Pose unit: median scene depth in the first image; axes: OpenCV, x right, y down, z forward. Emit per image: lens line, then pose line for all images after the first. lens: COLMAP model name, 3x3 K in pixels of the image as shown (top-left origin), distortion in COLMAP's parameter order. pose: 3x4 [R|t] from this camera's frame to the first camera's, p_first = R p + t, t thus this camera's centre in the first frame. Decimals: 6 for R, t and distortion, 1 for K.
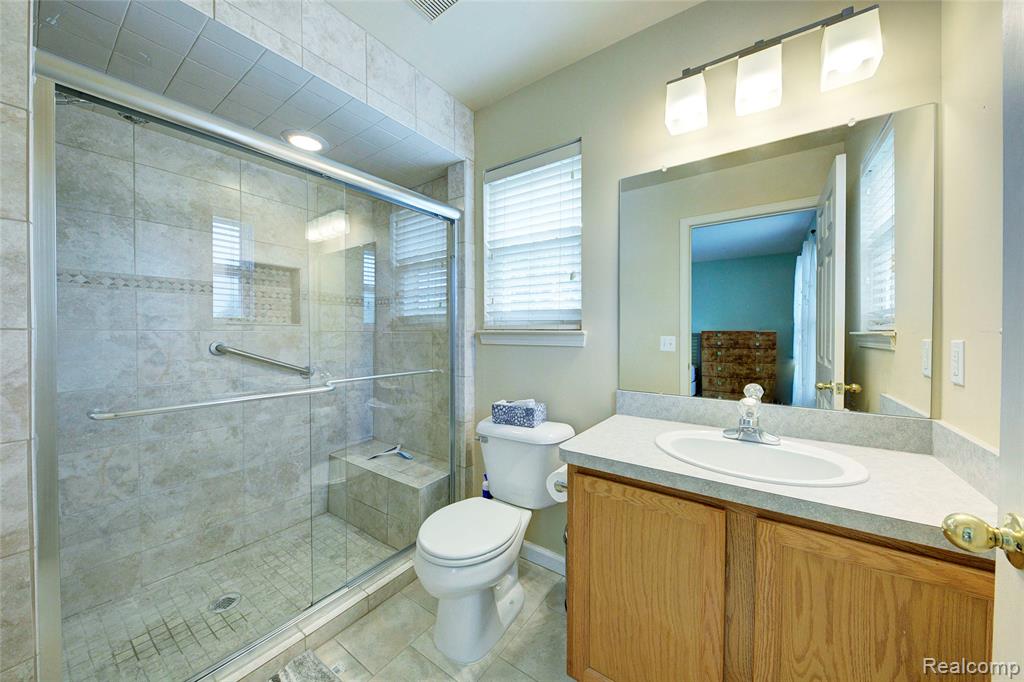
lens RADIAL K [[349.1, 0, 512.7], [0, 349.1, 338.7], [0, 0, 1]] dist [0.002875, -0.003328]
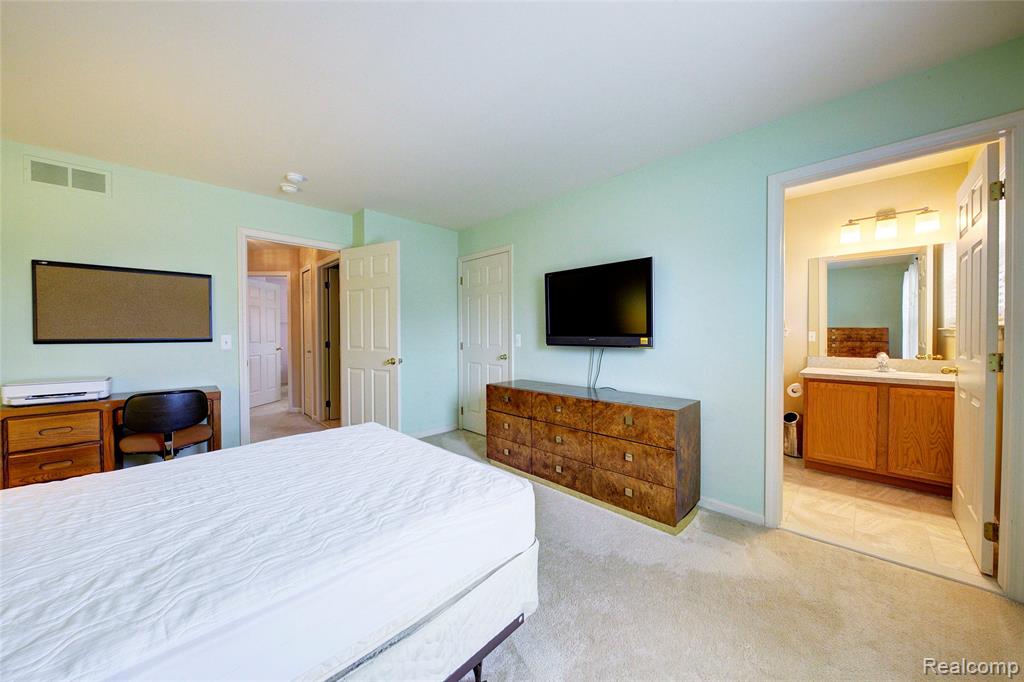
lens RADIAL K [[349.1, 0, 517.6], [0, 349.1, 337.3], [0, 0, 1]] dist [0.002875, -0.003328]
pose [[0.987857, -0.001348, -0.155361, -1.549974], [0.001678, 0.999997, 0.001993, 0.038182], [0.155357, -0.002230, 0.987856, -1.915355]]
